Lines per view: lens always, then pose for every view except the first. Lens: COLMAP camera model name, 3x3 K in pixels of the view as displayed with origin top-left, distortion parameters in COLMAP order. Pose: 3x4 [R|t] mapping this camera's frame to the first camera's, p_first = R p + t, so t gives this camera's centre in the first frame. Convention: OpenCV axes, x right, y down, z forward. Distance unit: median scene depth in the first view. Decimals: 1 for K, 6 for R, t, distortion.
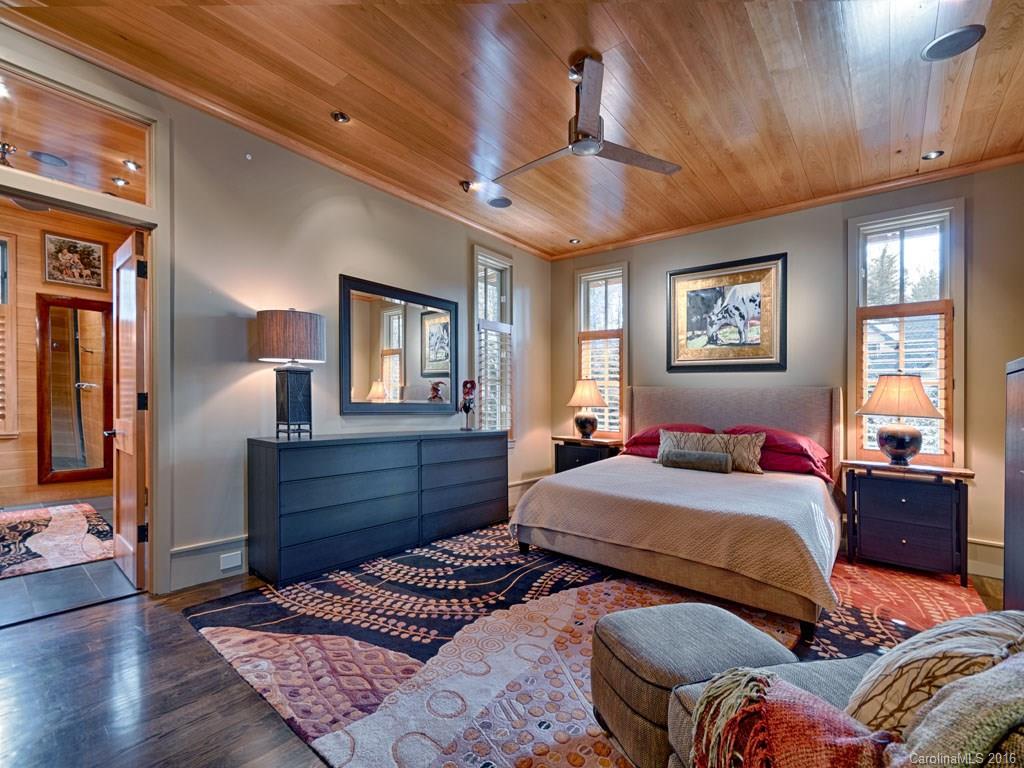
lens RADIAL K [[451.7, 0, 505.4], [0, 451.7, 405.4], [0, 0, 1]] dist [0.011300, -0.000392]
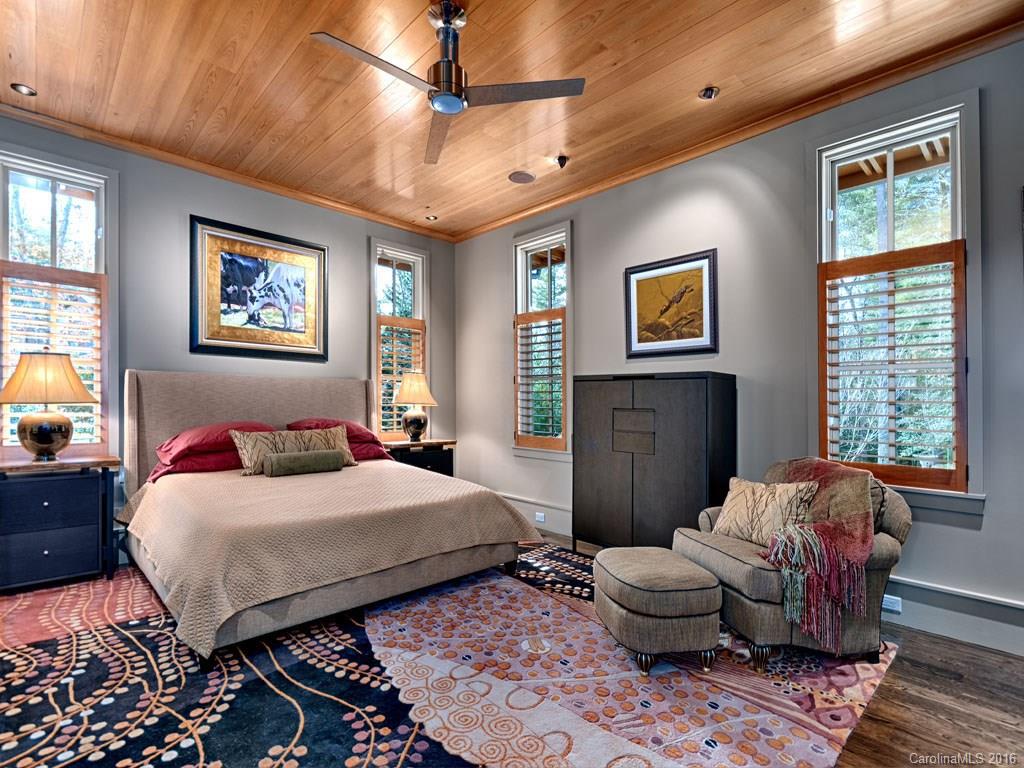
lens RADIAL K [[499.9, 0, 511.3], [0, 499.9, 381.5], [0, 0, 1]] dist [-0.002633, -0.000701]
pose [[0.112173, 0.017532, 0.993534, -0.573703], [0.004104, 0.999828, -0.018106, -0.015369], [-0.993680, 0.006108, 0.112082, 0.602459]]
